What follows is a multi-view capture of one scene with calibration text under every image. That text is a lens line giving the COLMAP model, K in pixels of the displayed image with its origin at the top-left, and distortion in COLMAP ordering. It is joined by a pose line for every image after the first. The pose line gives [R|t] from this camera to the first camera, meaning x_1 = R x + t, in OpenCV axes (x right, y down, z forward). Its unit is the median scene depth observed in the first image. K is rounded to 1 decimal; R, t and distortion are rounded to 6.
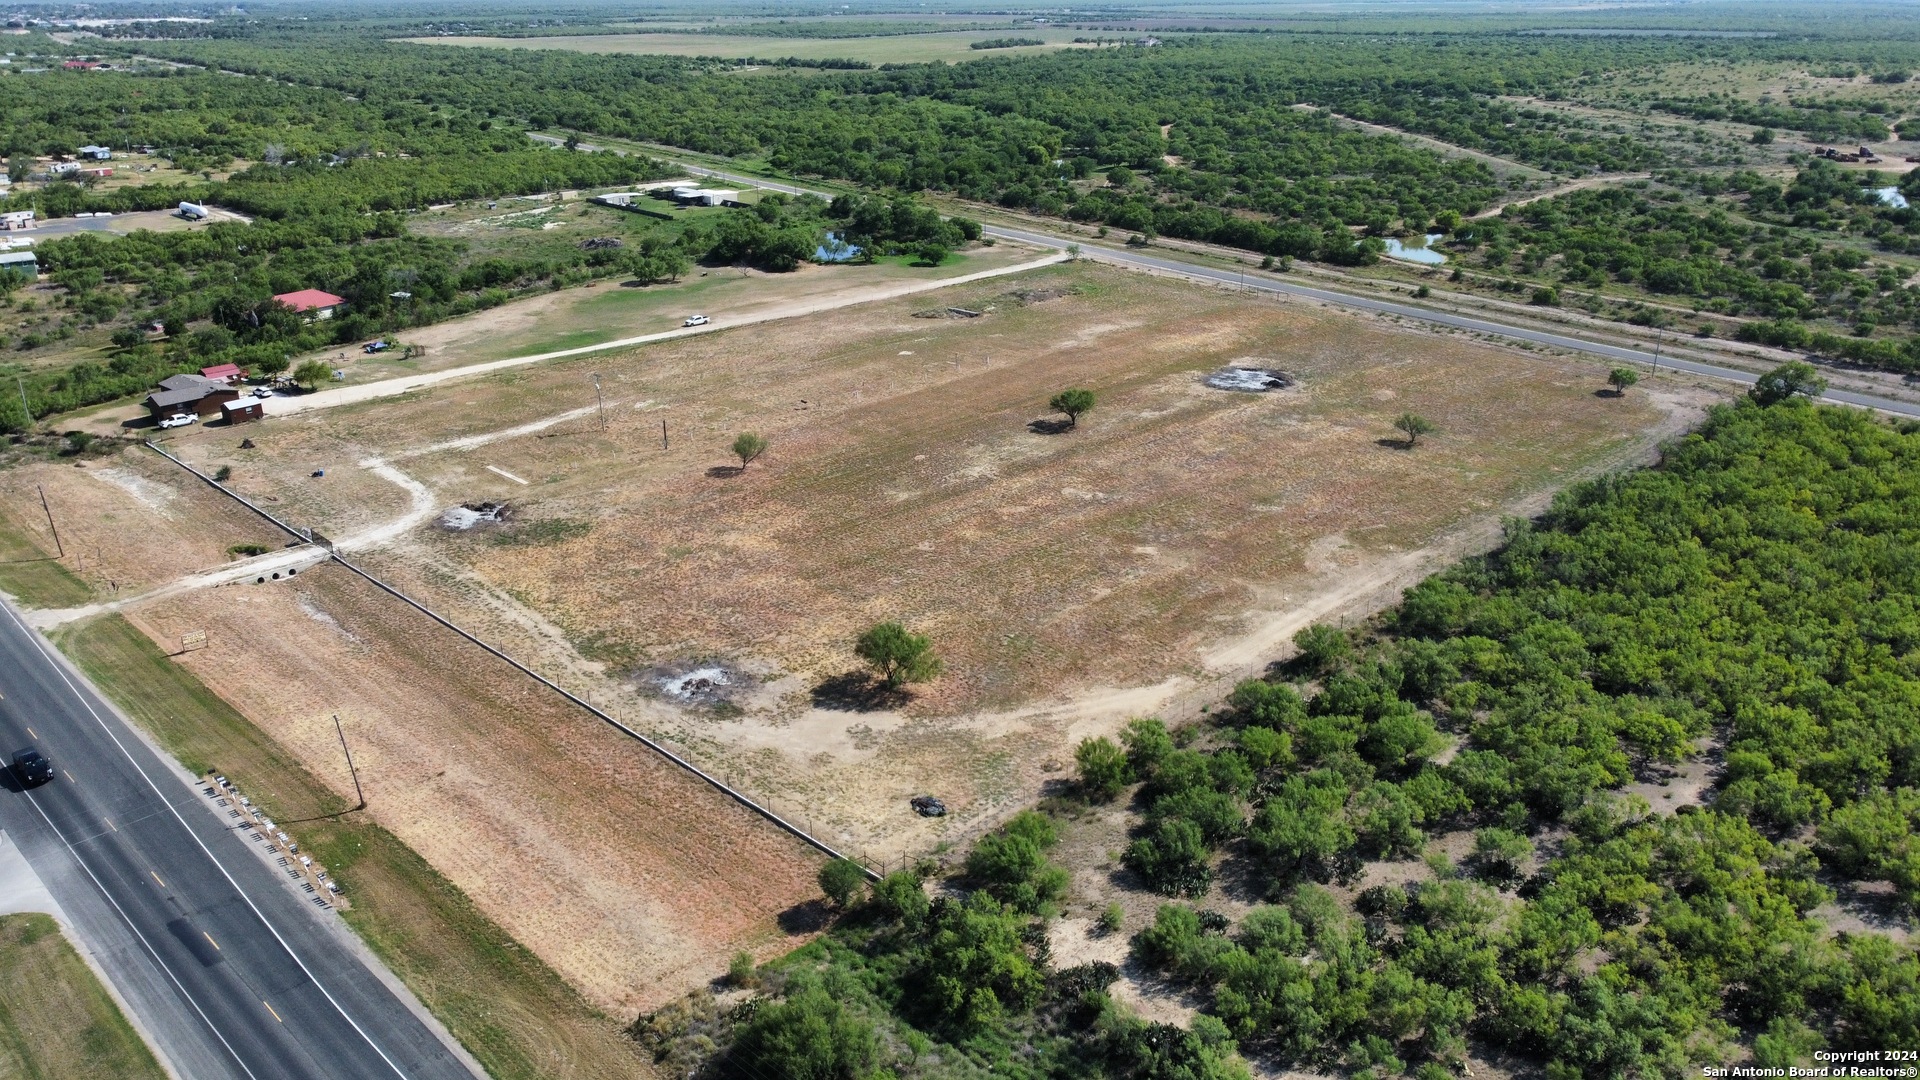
lens RADIAL K [[1437.7, 0, 956.4], [0, 1437.7, 496.2], [0, 0, 1]] dist [-0.005272, -0.010649]
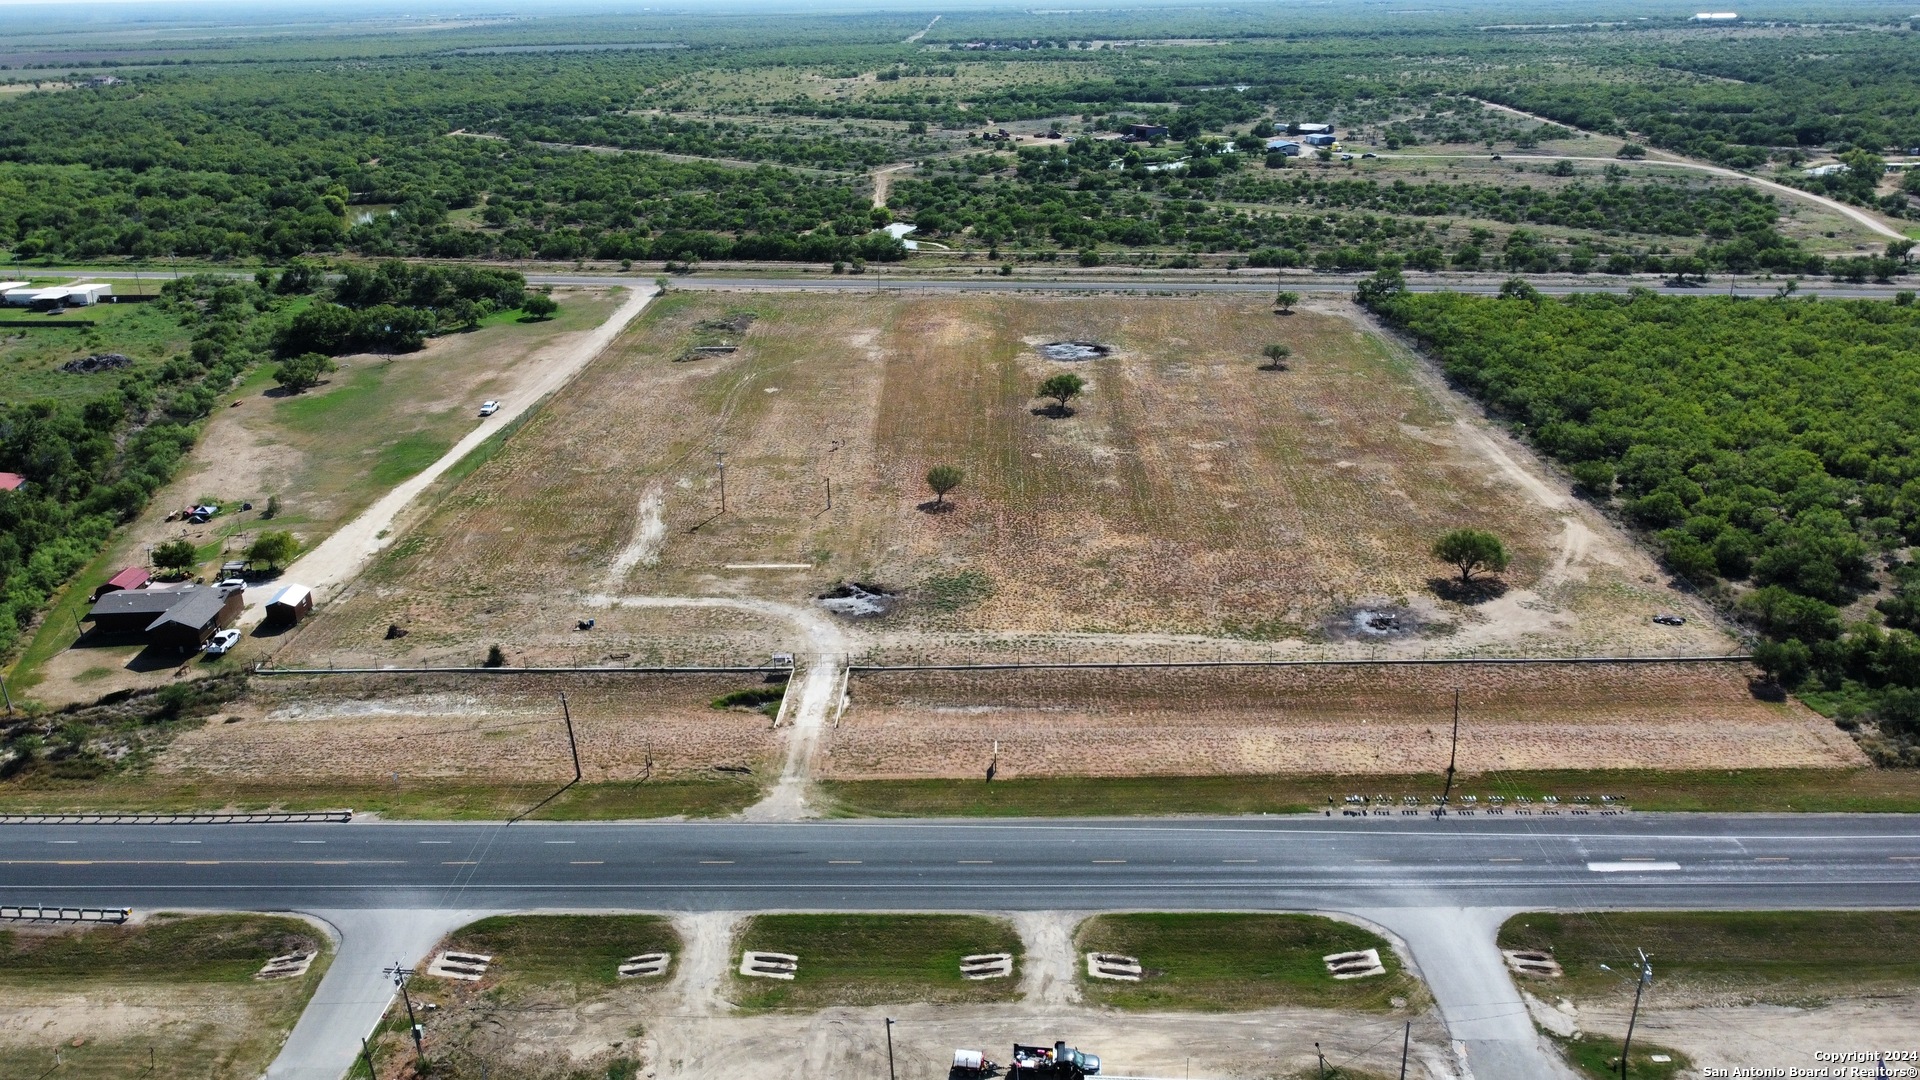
lens RADIAL K [[1437.7, 0, 956.4], [0, 1437.7, 496.2], [0, 0, 1]] dist [-0.005272, -0.010649]
pose [[0.730980, -0.235266, 0.640561, -0.827781], [0.242927, 0.966911, 0.077911, -0.103663], [-0.637695, 0.098658, 0.763945, 0.221291]]
